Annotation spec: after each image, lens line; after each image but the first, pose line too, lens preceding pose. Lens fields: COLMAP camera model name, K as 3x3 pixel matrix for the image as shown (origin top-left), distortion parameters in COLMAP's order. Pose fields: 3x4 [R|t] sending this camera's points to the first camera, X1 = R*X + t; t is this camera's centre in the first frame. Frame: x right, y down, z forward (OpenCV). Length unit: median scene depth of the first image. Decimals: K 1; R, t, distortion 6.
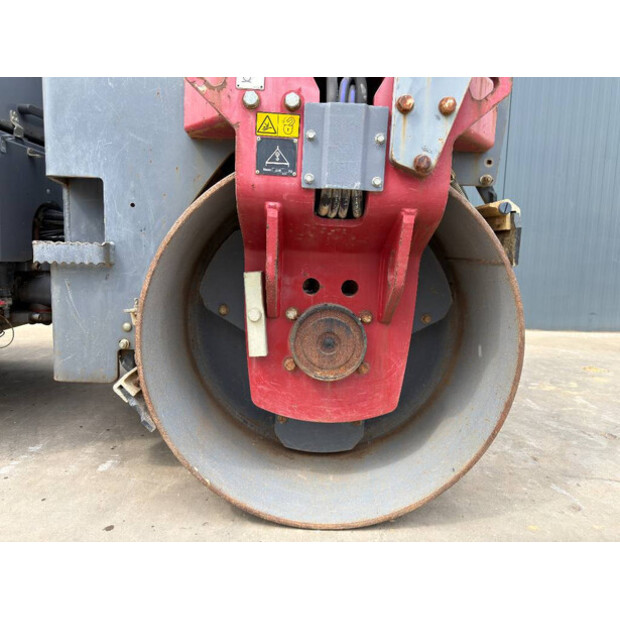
lens RADIAL K [[452.3, 0, 310.0], [0, 452.3, 309.0], [0, 0, 1]] dist [-0.001412, -0.001971]
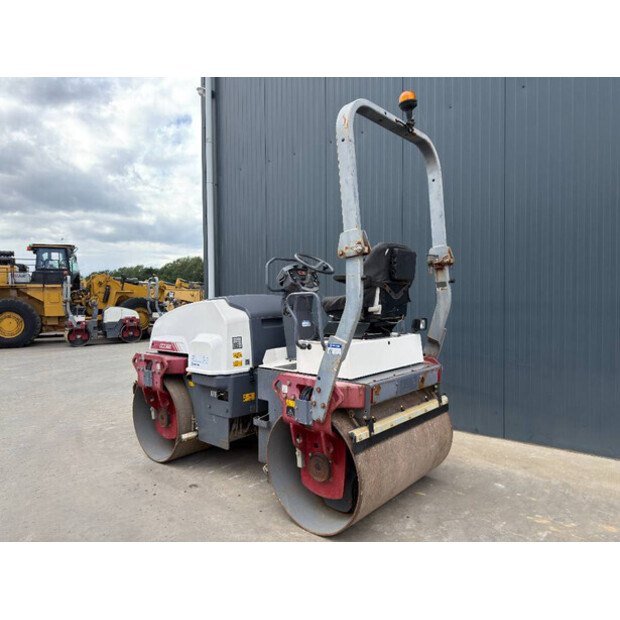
lens RADIAL K [[452.3, 0, 309.3], [0, 452.3, 309.1], [0, 0, 1]] dist [-0.001412, -0.001971]
pose [[0.732147, -0.025643, -0.680664, 2.010795], [-0.048470, 0.994796, -0.089614, -0.678262], [0.679420, 0.098603, 0.727094, -1.255834]]
